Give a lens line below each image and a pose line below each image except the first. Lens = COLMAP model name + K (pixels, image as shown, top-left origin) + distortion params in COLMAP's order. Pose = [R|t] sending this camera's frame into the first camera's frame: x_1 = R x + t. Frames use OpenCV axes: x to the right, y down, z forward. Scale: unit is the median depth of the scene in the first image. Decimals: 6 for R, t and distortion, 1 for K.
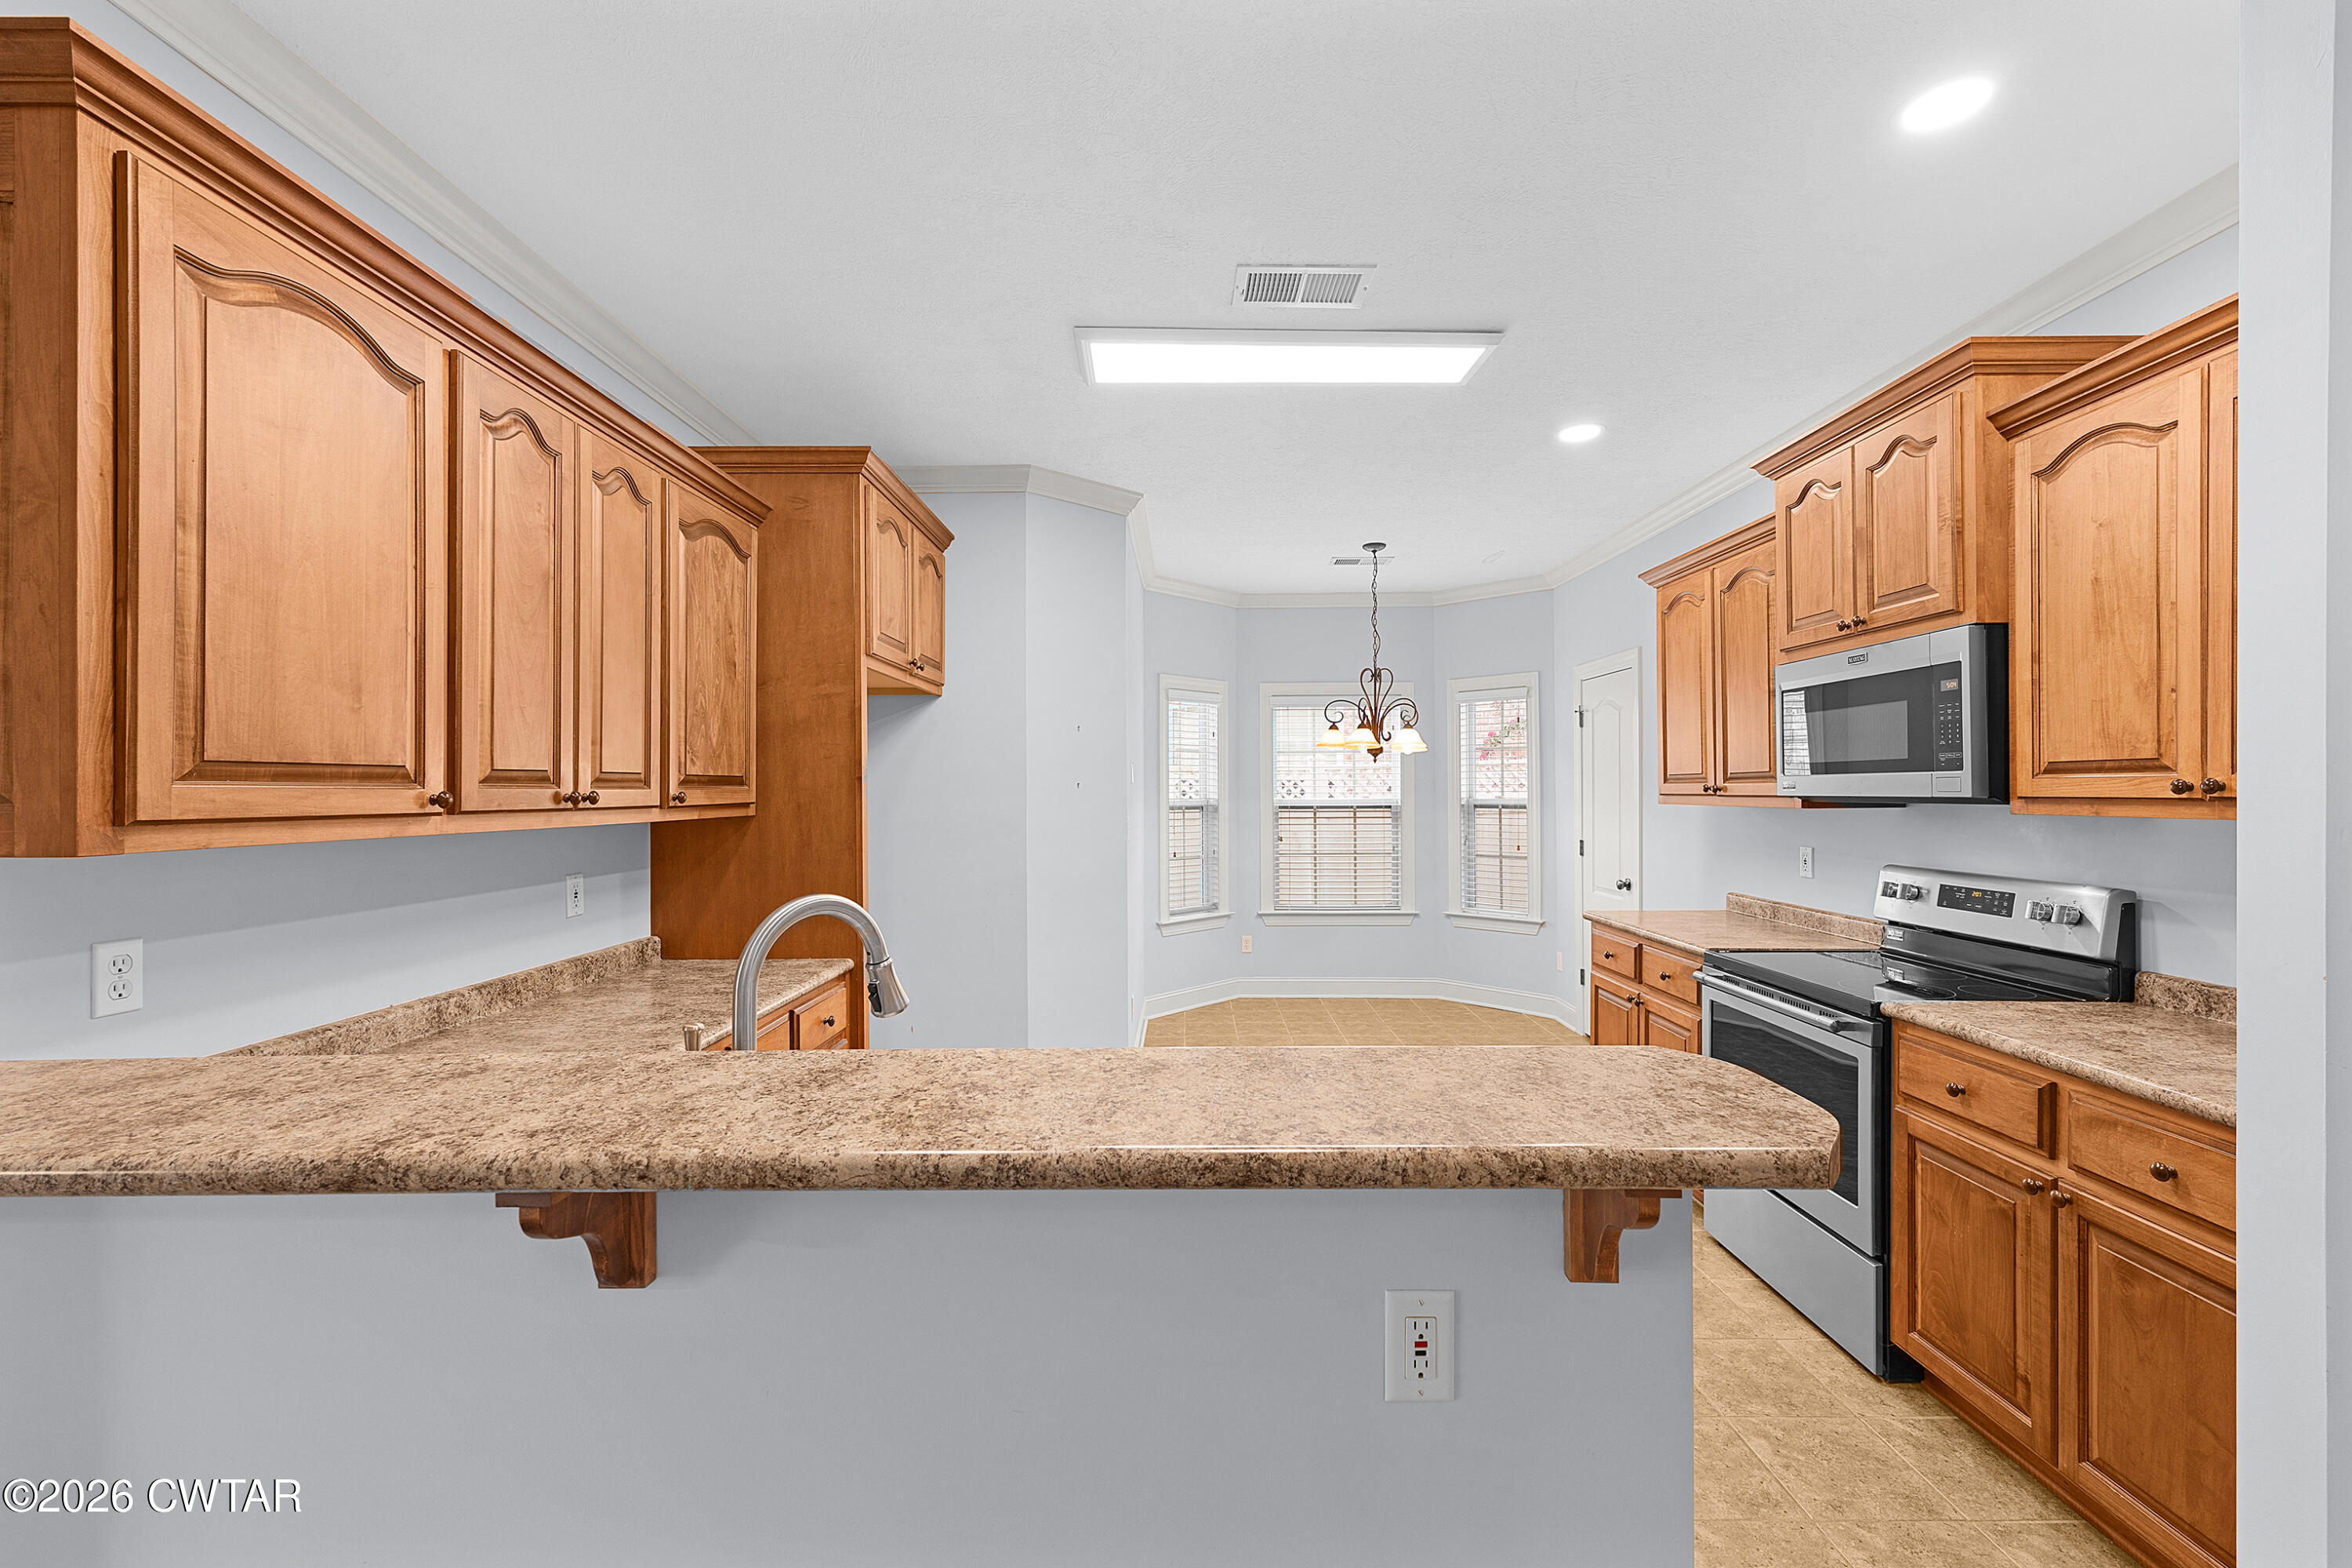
lens RADIAL K [[956.6, 0, 1175.6], [0, 956.6, 785.2], [0, 0, 1]] dist [0.002343, 0.000080]
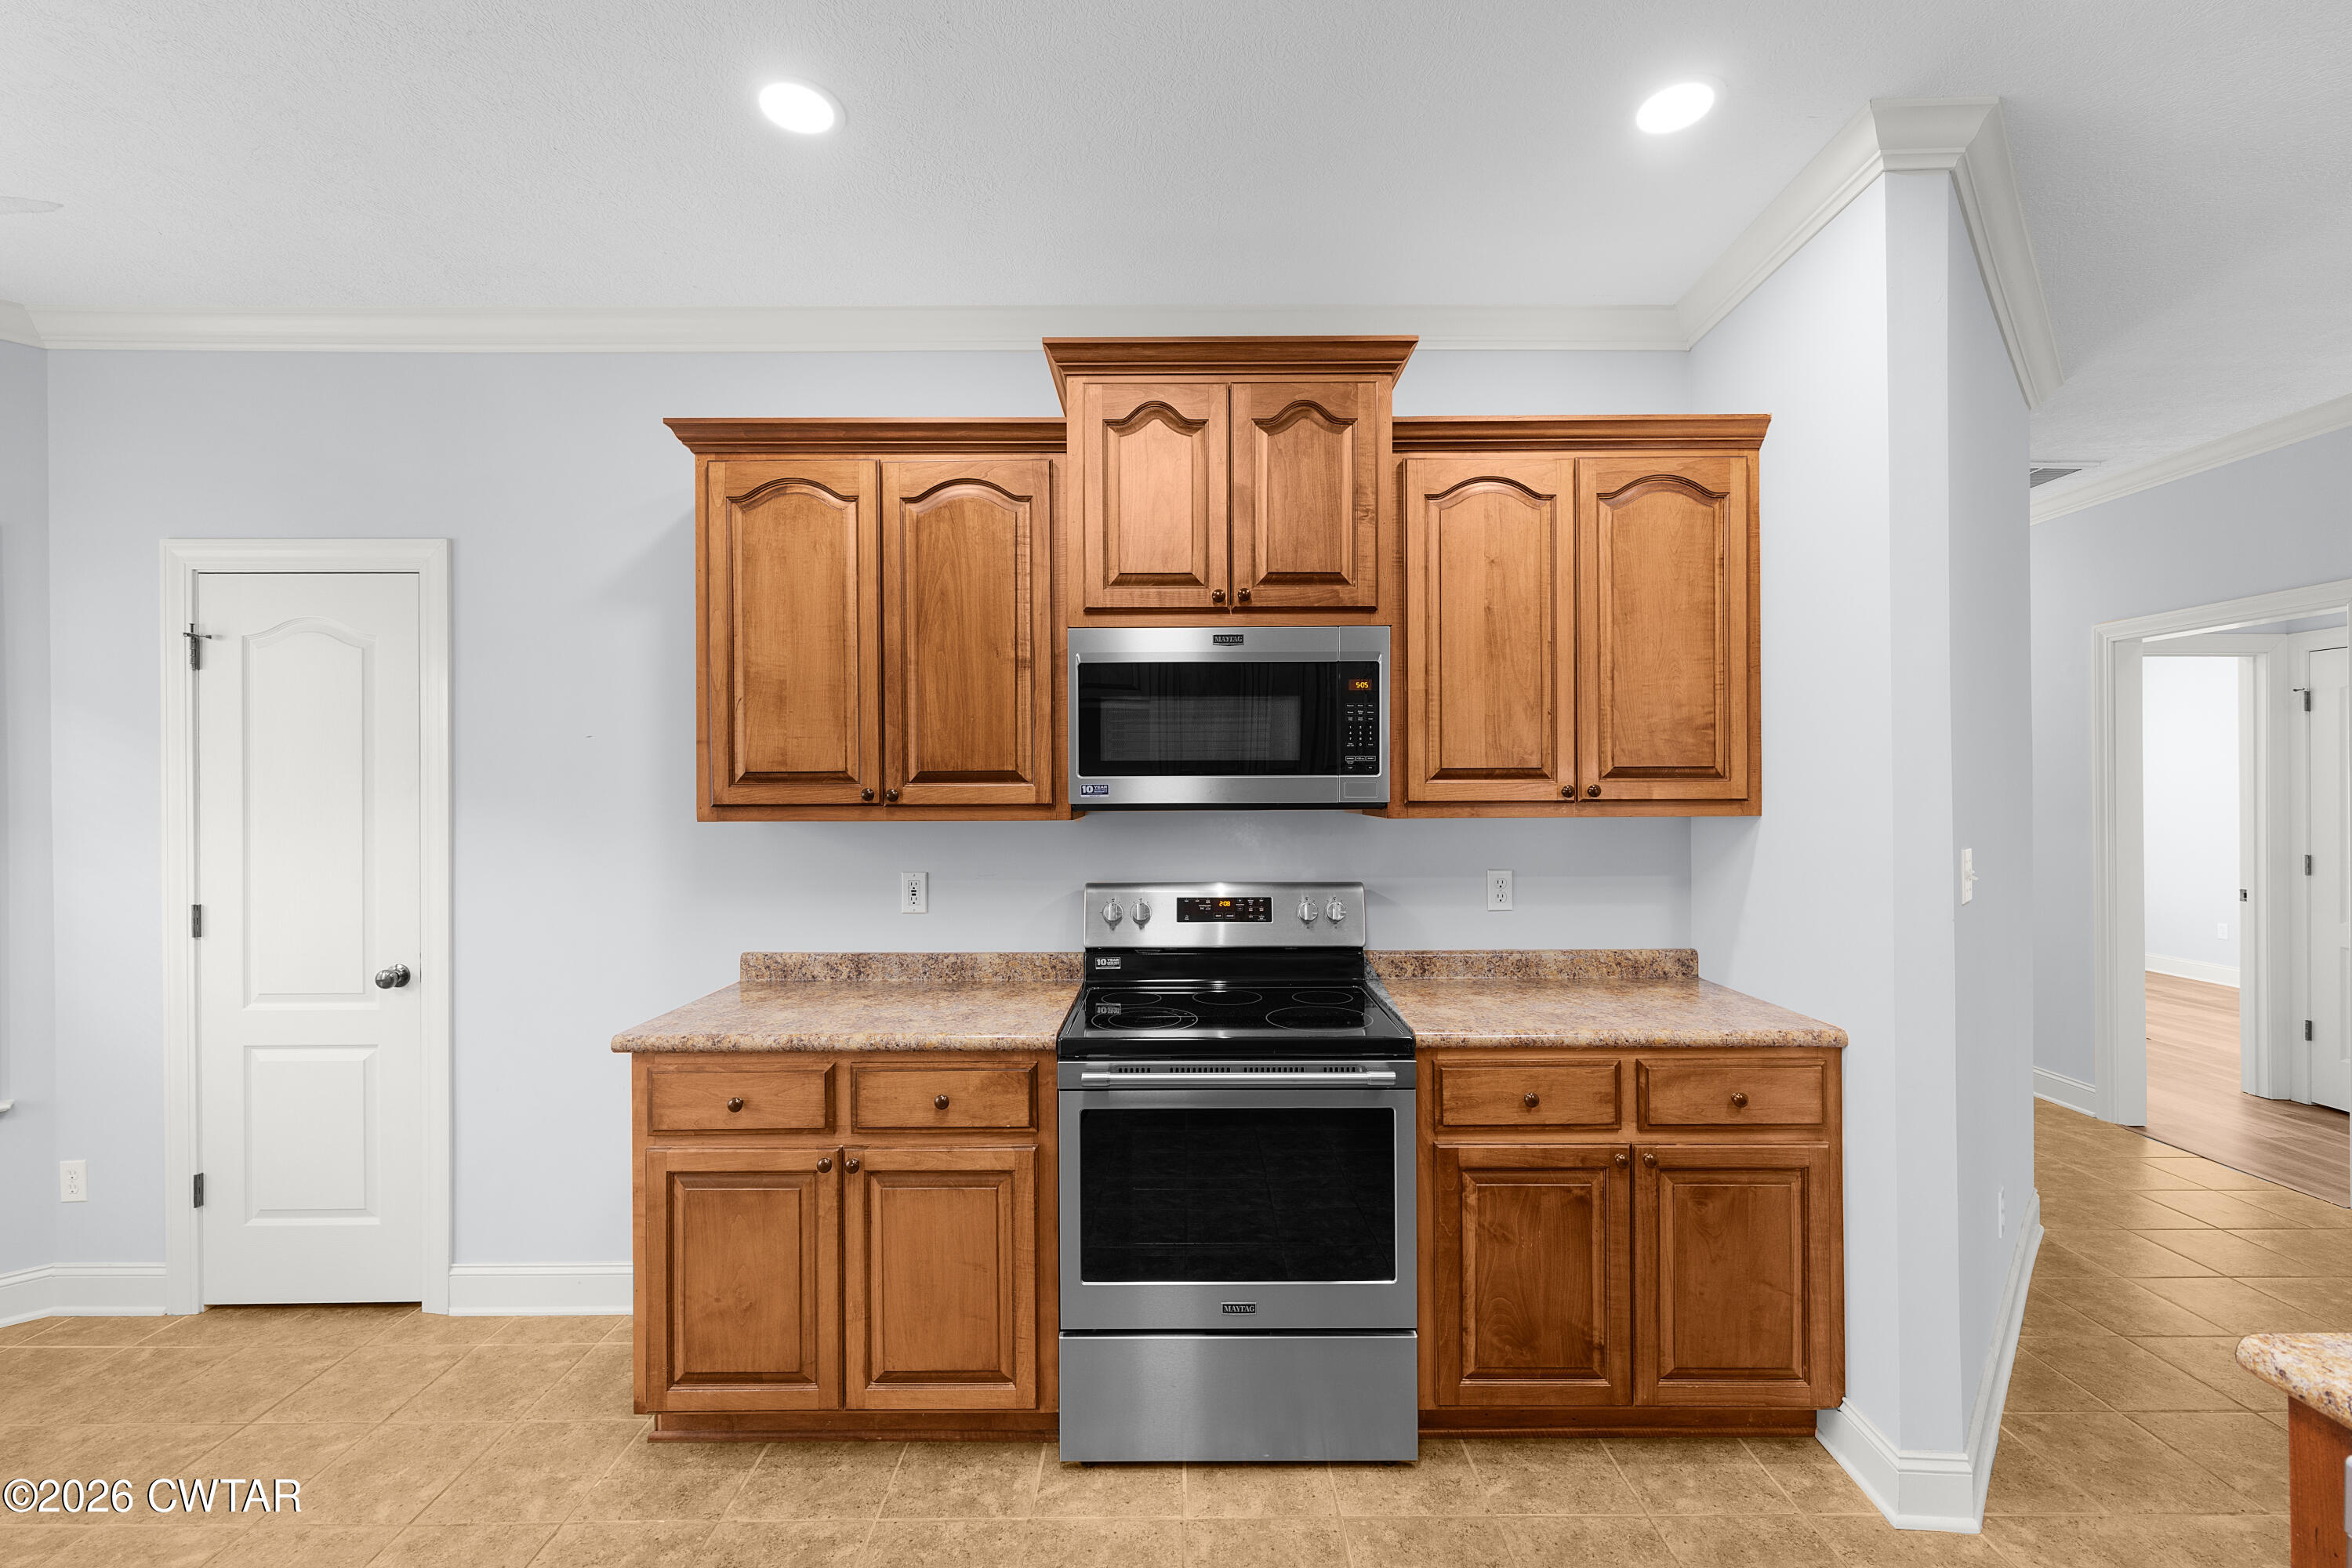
lens RADIAL K [[956.6, 0, 1181.1], [0, 956.6, 789.1], [0, 0, 1]] dist [0.002343, 0.000080]
pose [[-0.010840, 0.005441, 0.999926, -0.094031], [0.000044, 0.999985, -0.005440, 0.002868], [-0.999941, -0.000015, -0.010840, 0.778952]]
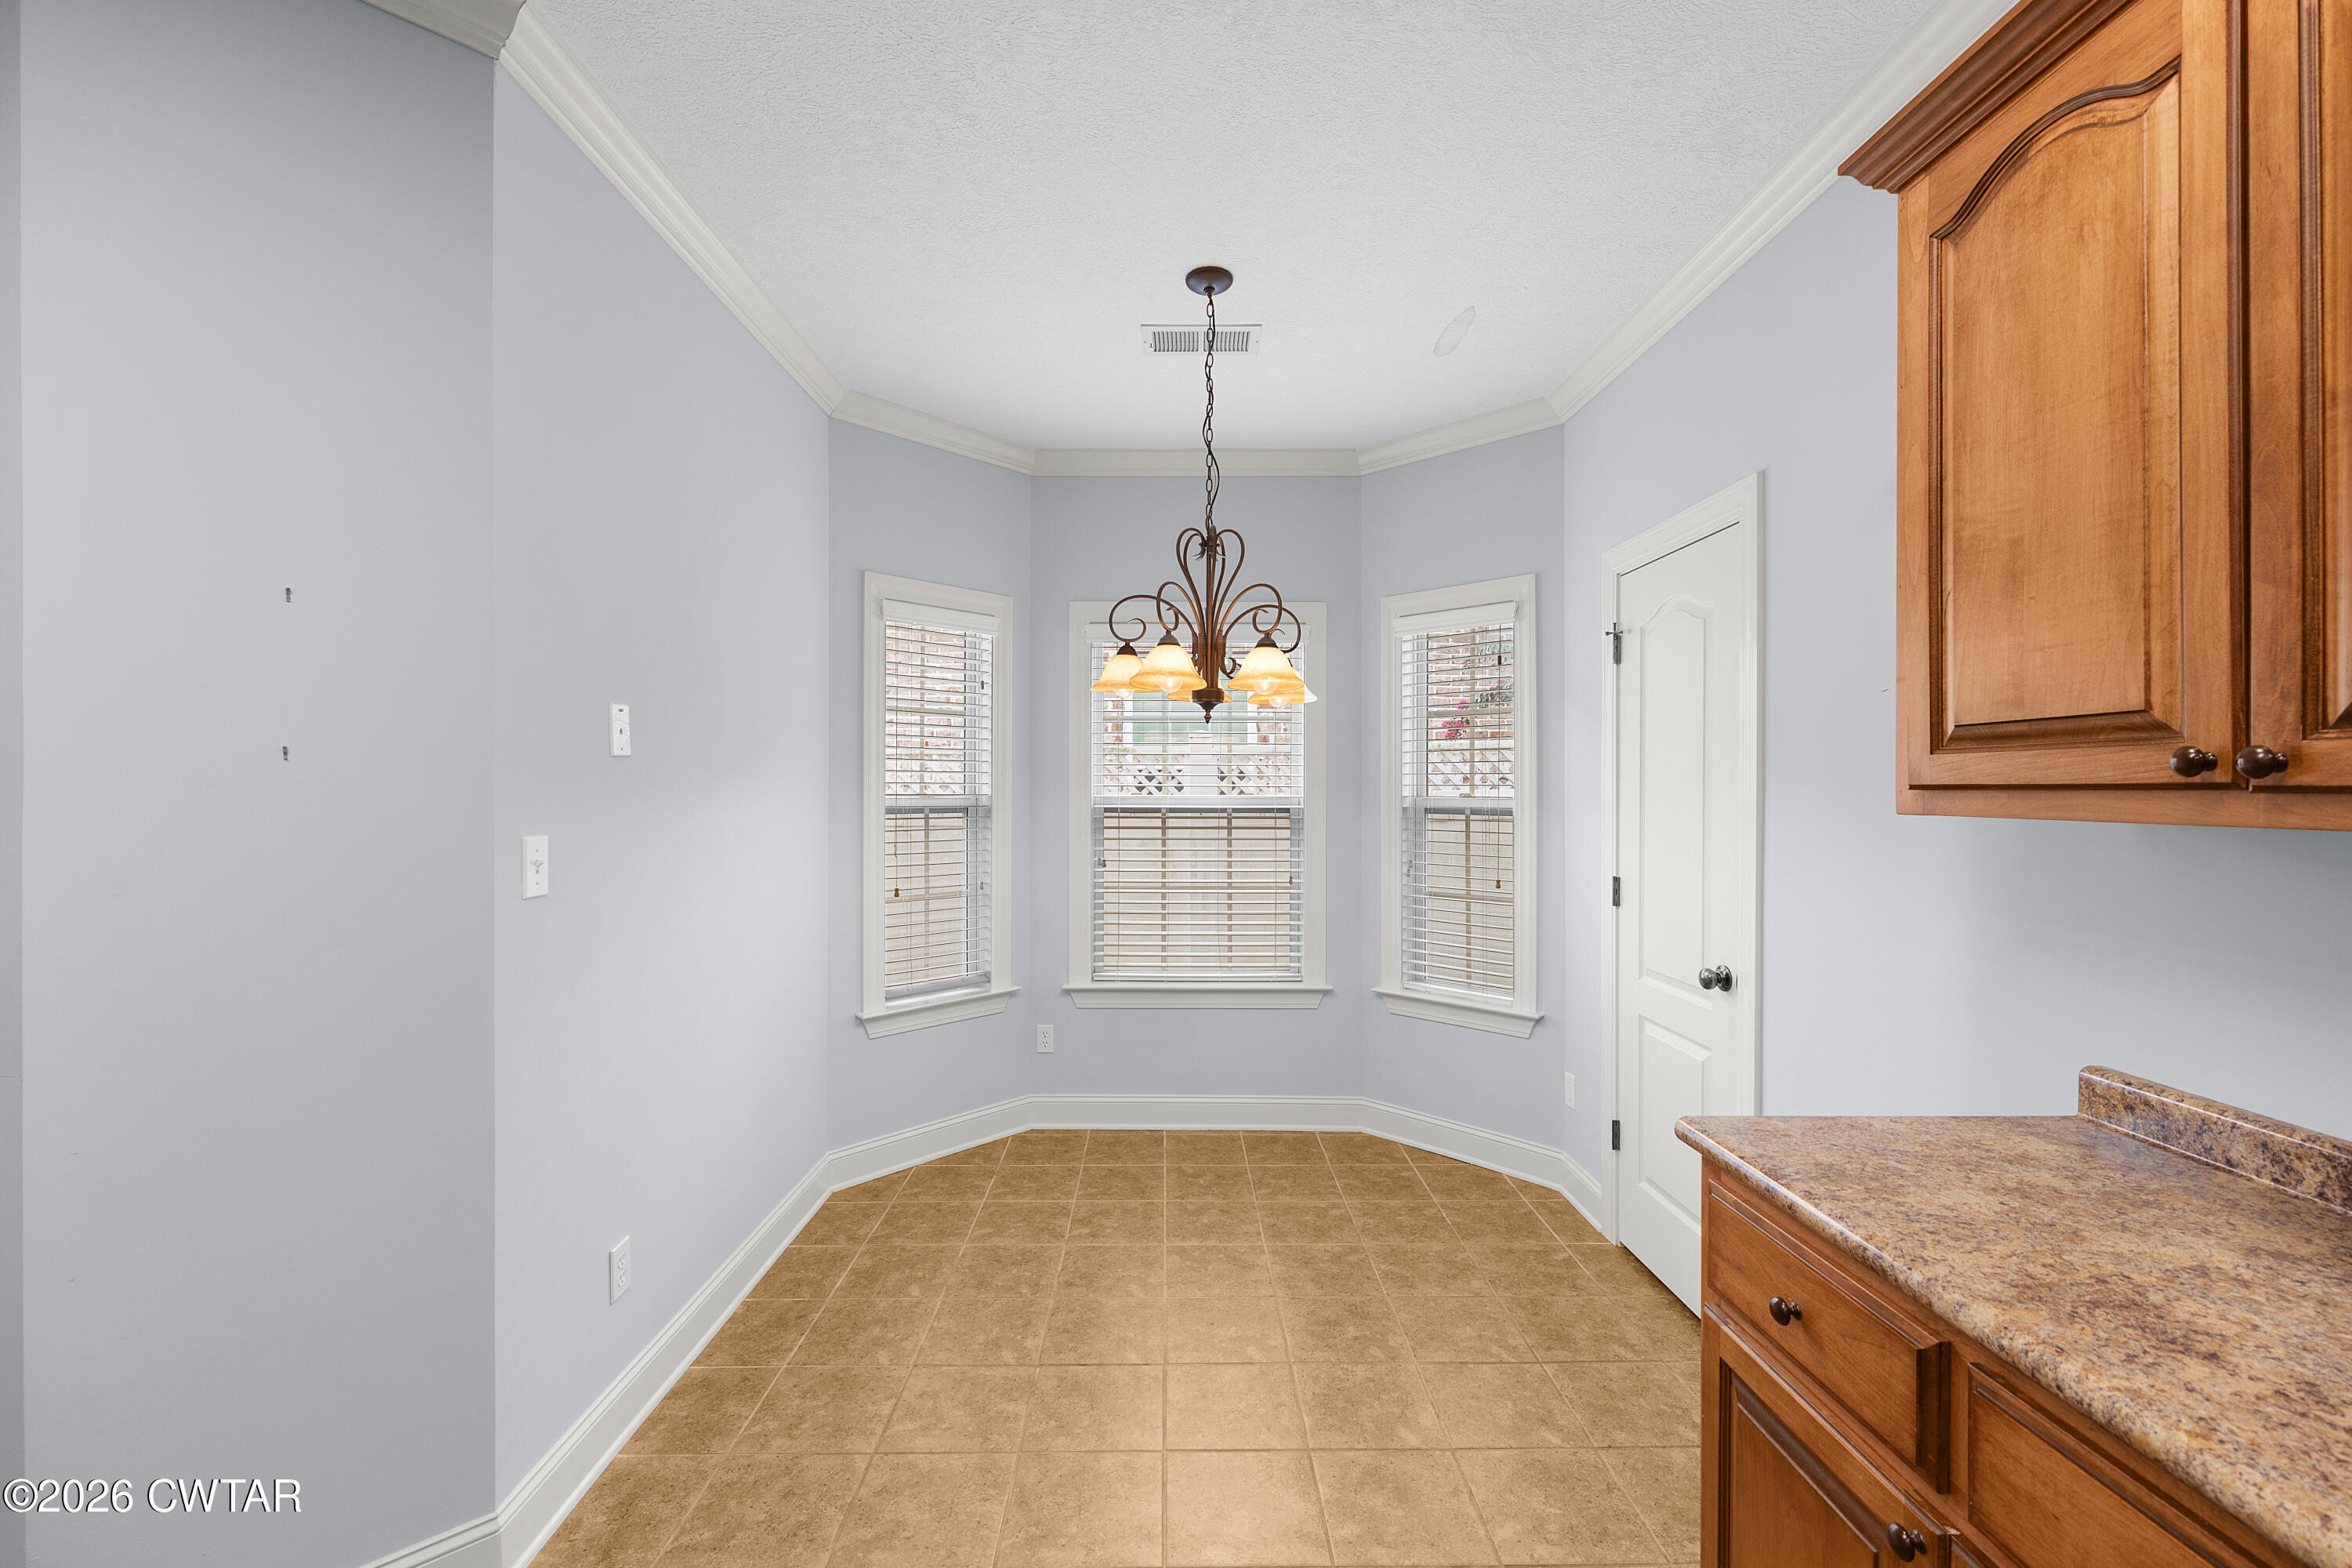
lens RADIAL K [[956.6, 0, 1176.6], [0, 956.6, 789.0], [0, 0, 1]] dist [0.002343, 0.000080]
pose [[0.999795, 0.006914, 0.019024, 0.259075], [-0.007013, 0.999962, 0.005129, 0.011410], [-0.018988, -0.005262, 0.999806, 0.721020]]
